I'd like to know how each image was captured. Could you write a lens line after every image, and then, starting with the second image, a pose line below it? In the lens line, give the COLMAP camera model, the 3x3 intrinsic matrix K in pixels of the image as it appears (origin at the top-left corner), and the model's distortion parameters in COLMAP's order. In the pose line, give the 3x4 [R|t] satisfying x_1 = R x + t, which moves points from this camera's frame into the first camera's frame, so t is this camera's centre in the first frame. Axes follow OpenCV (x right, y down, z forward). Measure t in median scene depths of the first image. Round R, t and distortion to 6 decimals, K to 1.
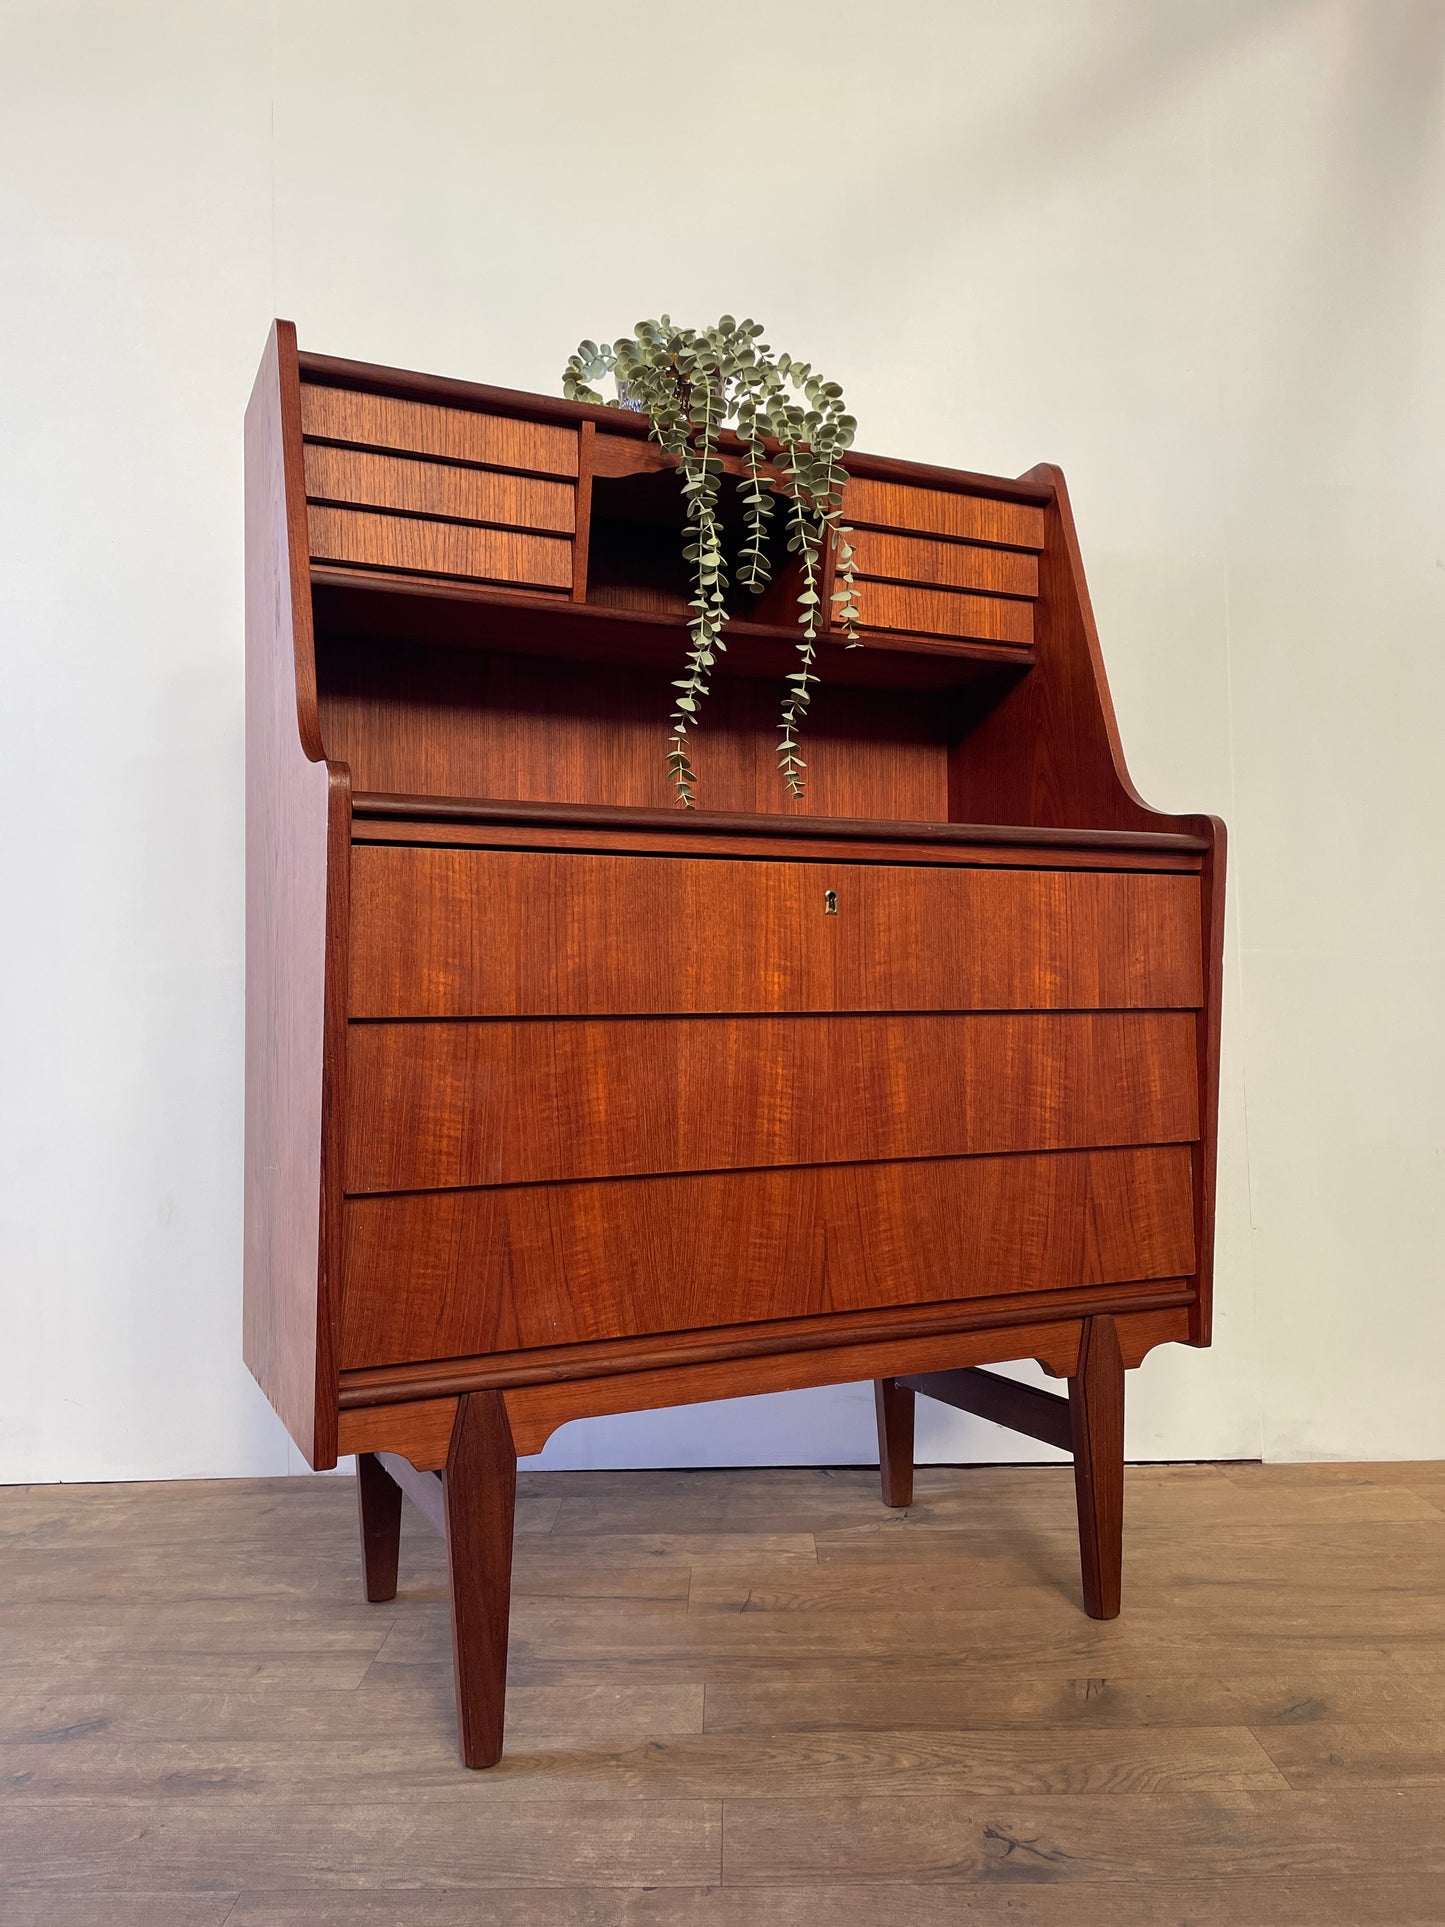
lens RADIAL K [[1452.6, 0, 714.9], [0, 1452.6, 951.8], [0, 0, 1]] dist [0.082682, -0.110735]
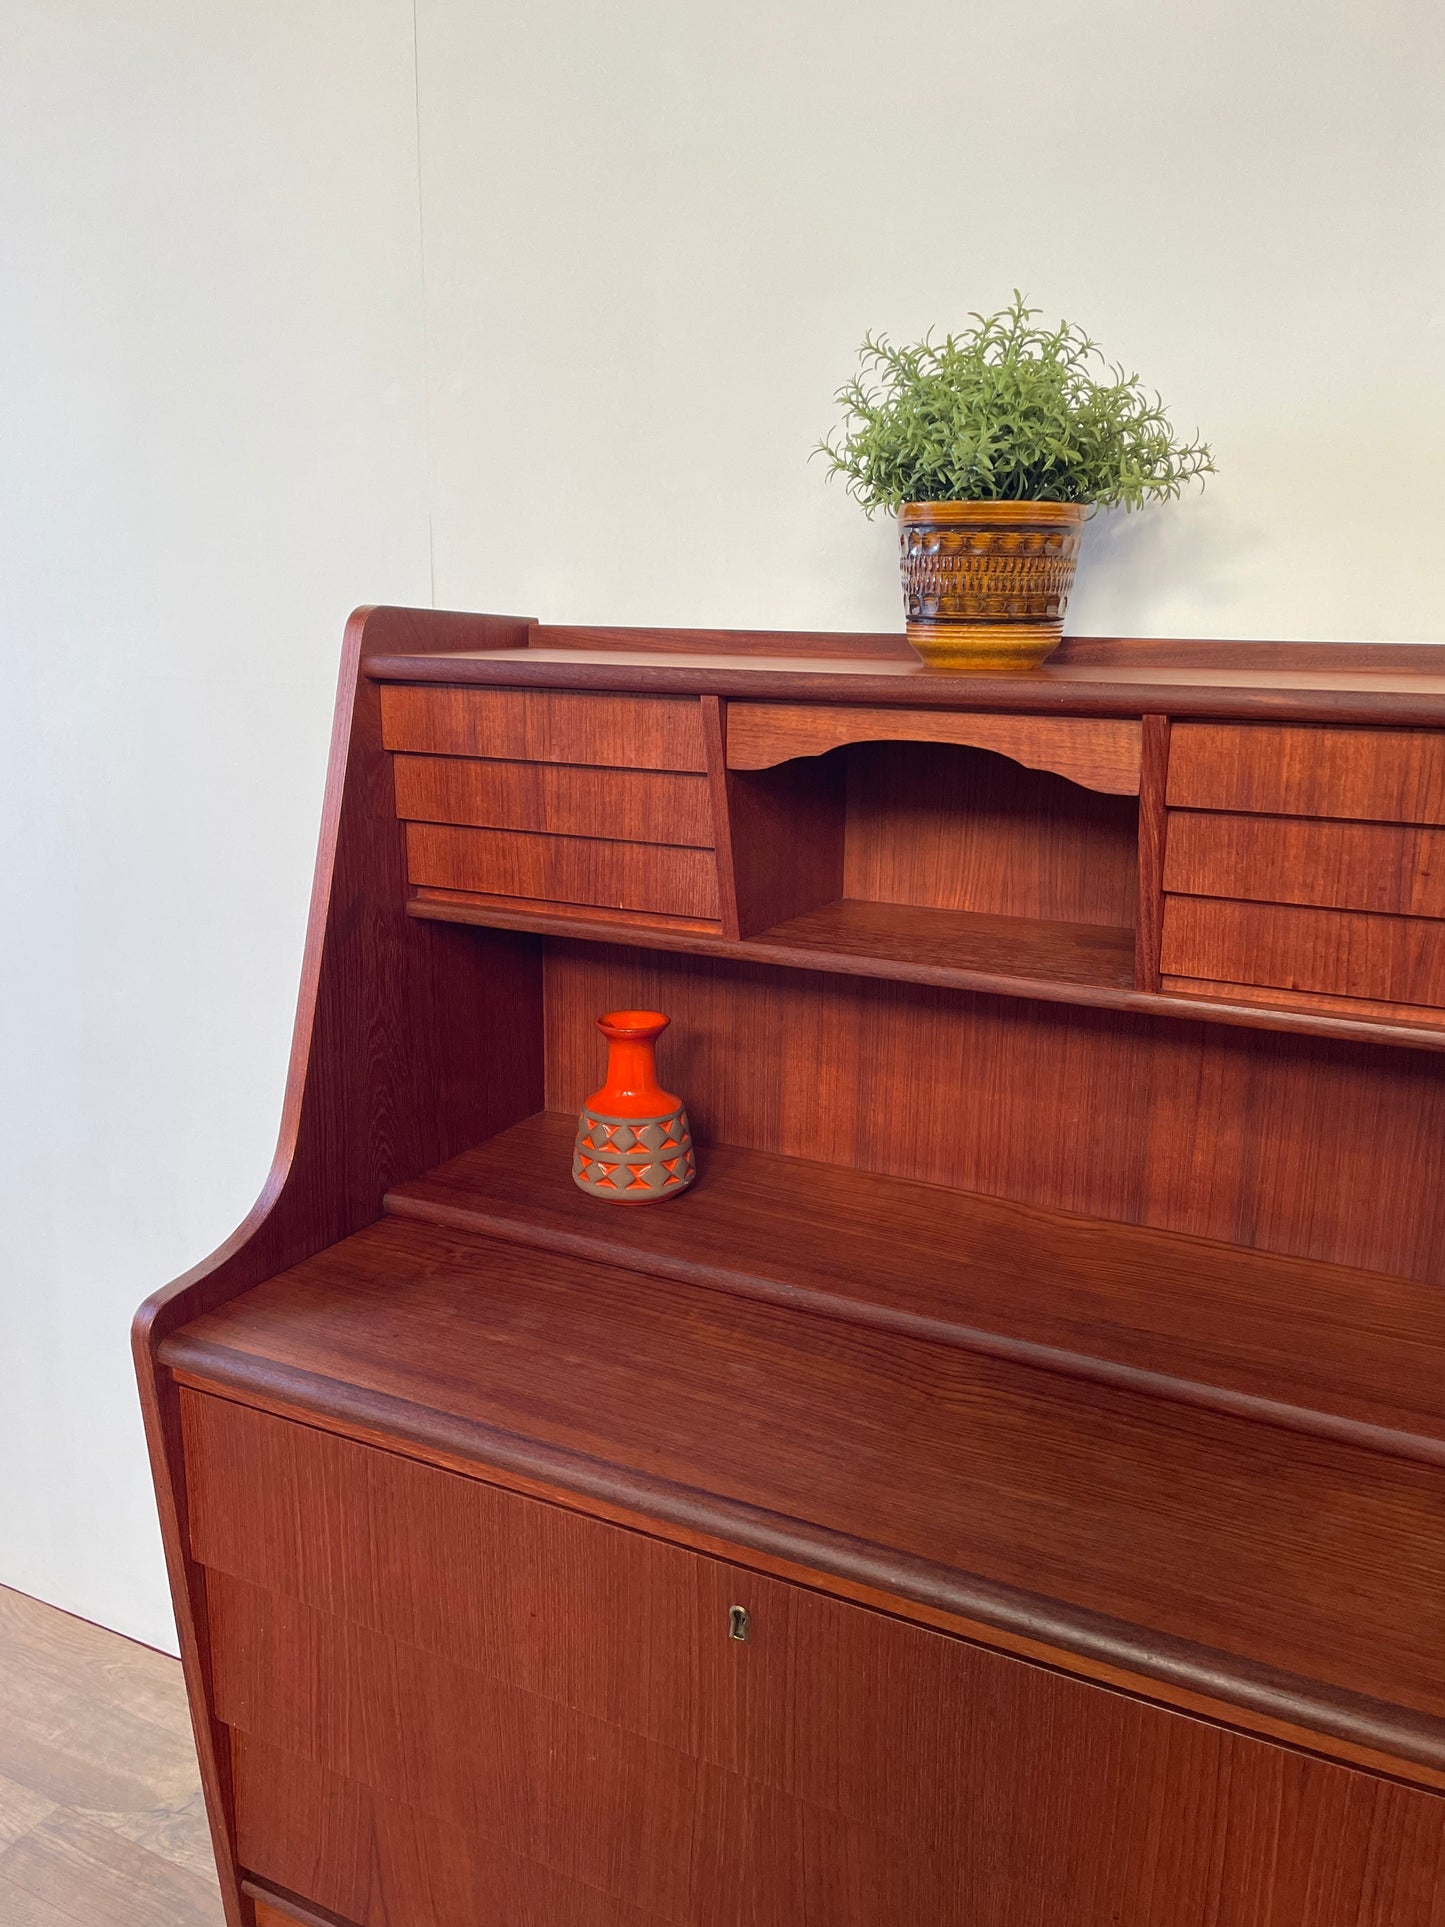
lens RADIAL K [[1559.0, 0, 719.4], [0, 1559.0, 950.9], [0, 0, 1]] dist [0.084984, -0.110274]
pose [[0.609239, 0.201824, -0.766873, 0.521024], [0.020323, 0.962778, 0.269527, -0.481338], [0.792726, -0.179792, 0.582461, 0.630936]]
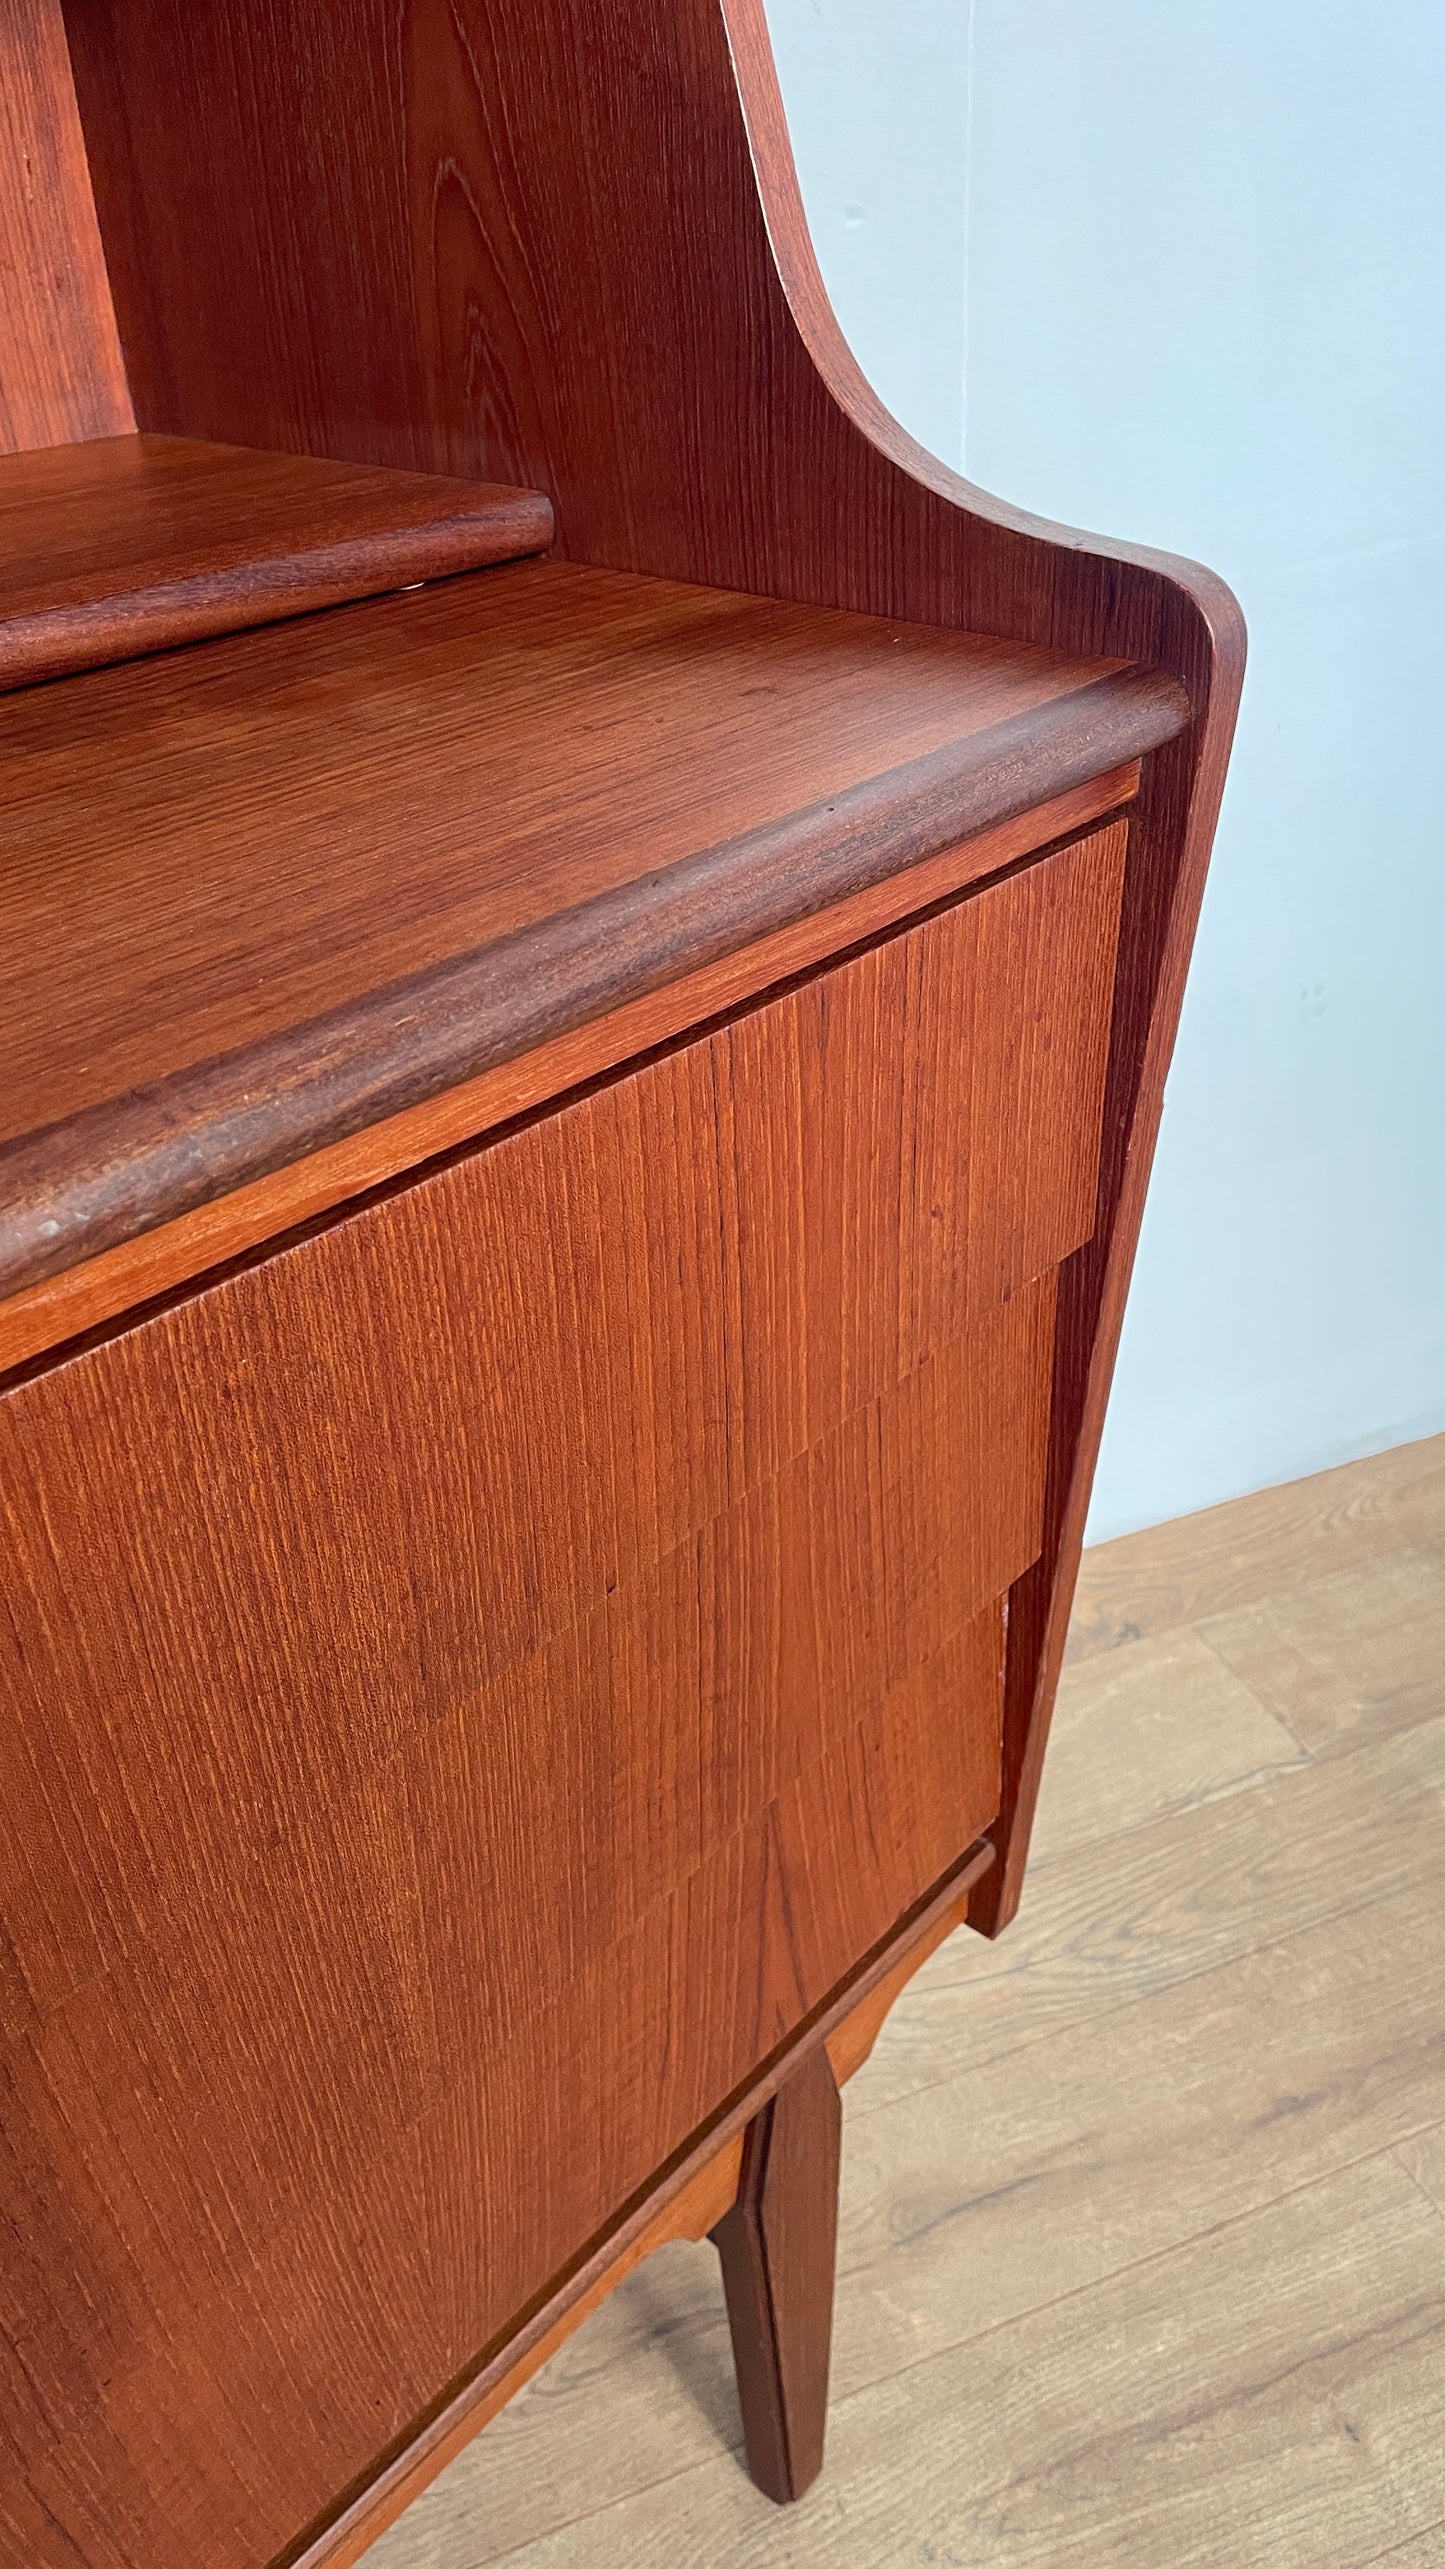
lens RADIAL K [[1948.8, 0, 732.5], [0, 1948.8, 1278.7], [0, 0, 1]] dist [0.089005, -0.124071]
pose [[0.916921, -0.229048, 0.326792, 0.143365], [0.003253, 0.823149, 0.567816, -0.205164], [-0.399056, -0.519579, 0.755508, 0.791843]]
